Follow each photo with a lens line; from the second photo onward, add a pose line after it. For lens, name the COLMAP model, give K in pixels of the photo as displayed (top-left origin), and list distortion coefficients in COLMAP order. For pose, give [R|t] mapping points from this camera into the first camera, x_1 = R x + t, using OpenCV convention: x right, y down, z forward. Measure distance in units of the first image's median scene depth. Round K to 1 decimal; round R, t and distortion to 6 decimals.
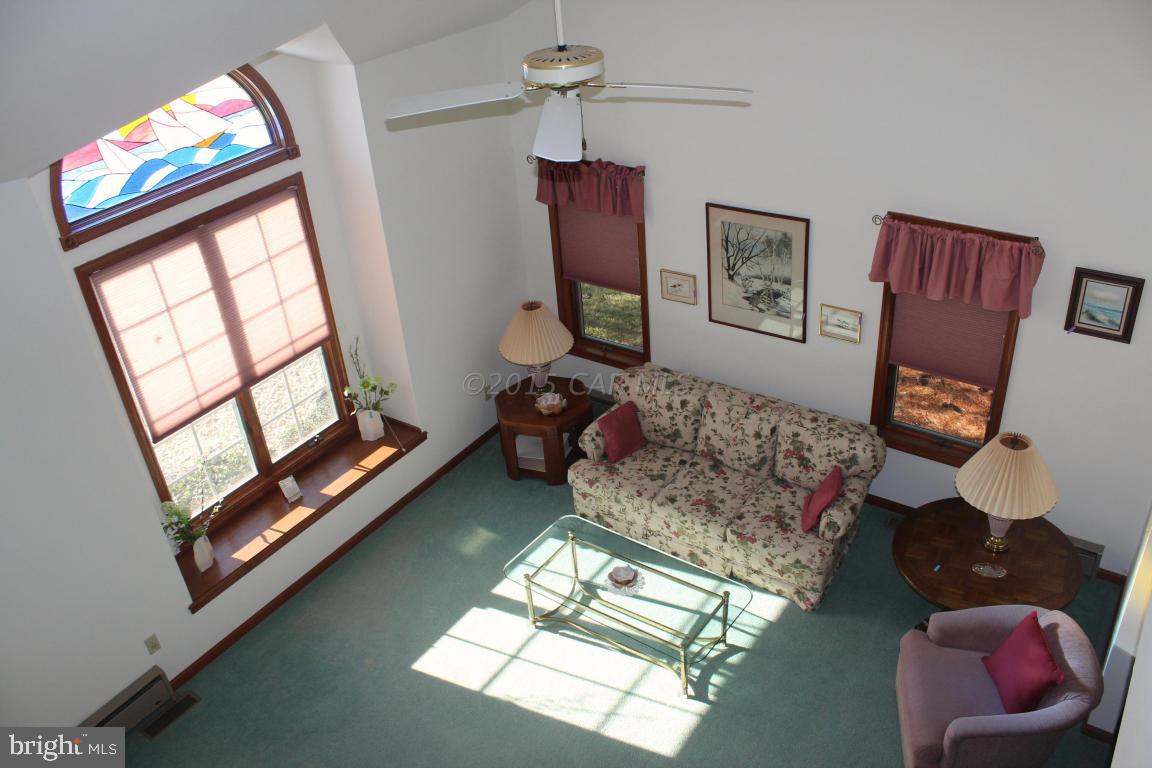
lens RADIAL K [[956.1, 0, 589.0], [0, 956.1, 380.0], [0, 0, 1]] dist [-0.171907, 0.167374]
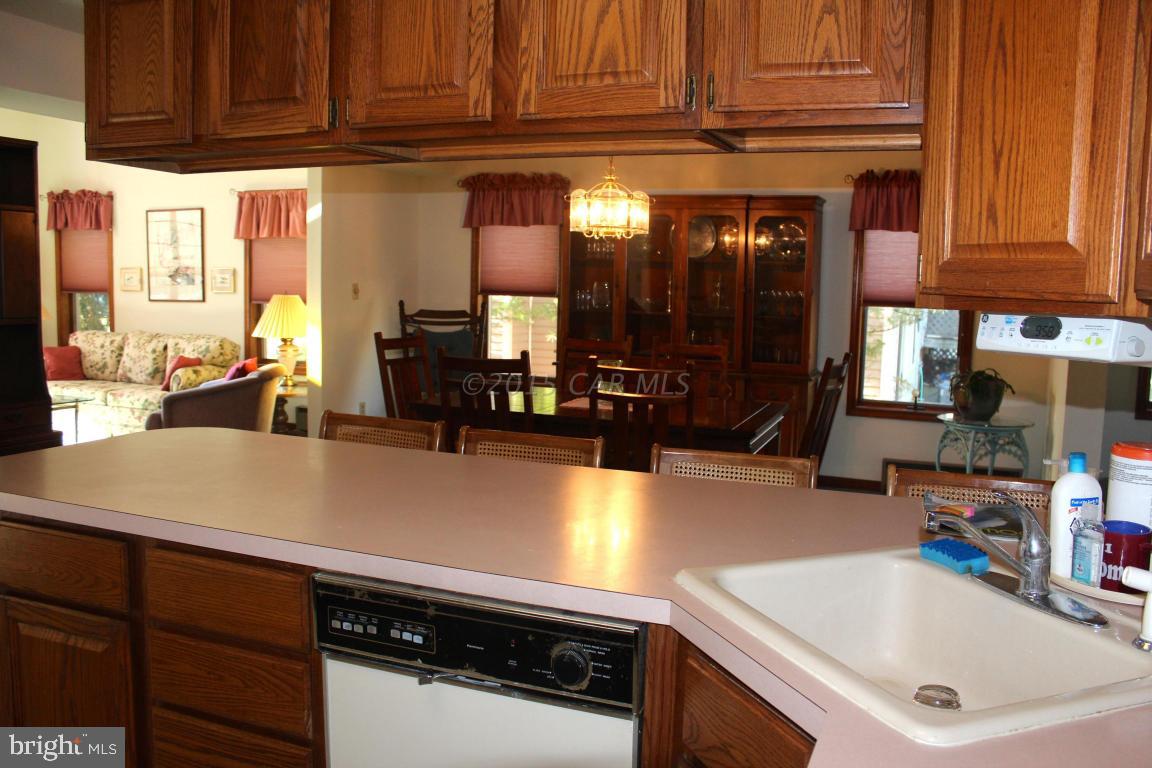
lens RADIAL K [[956.1, 0, 589.0], [0, 956.1, 380.0], [0, 0, 1]] dist [-0.171907, 0.167374]
pose [[0.971967, 0.068779, 0.224833, 0.491660], [0.034905, 0.903449, -0.427272, 0.693510], [-0.232512, 0.423142, 0.875722, -0.307126]]
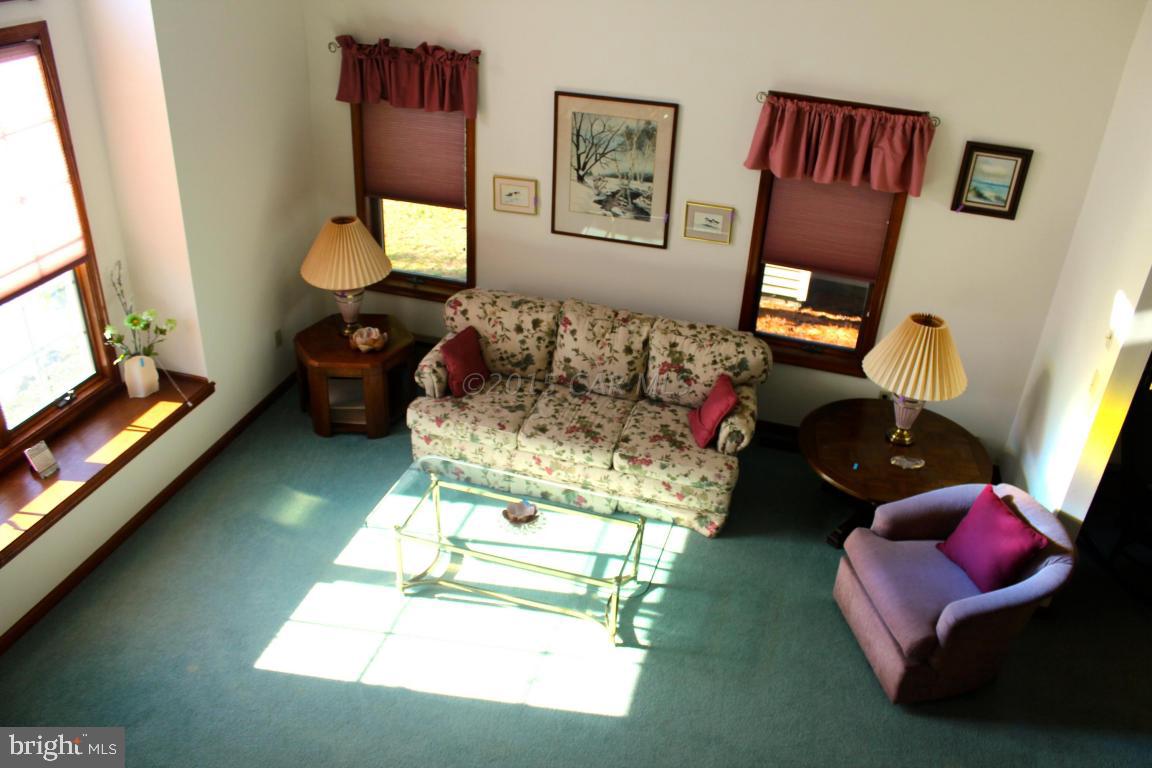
lens RADIAL K [[956.1, 0, 589.0], [0, 956.1, 380.0], [0, 0, 1]] dist [-0.171907, 0.167374]
pose [[0.935927, -0.058773, 0.347255, -0.167630], [0.067516, 0.997632, -0.013122, 0.095021], [-0.345662, 0.035727, 0.937679, 0.179119]]
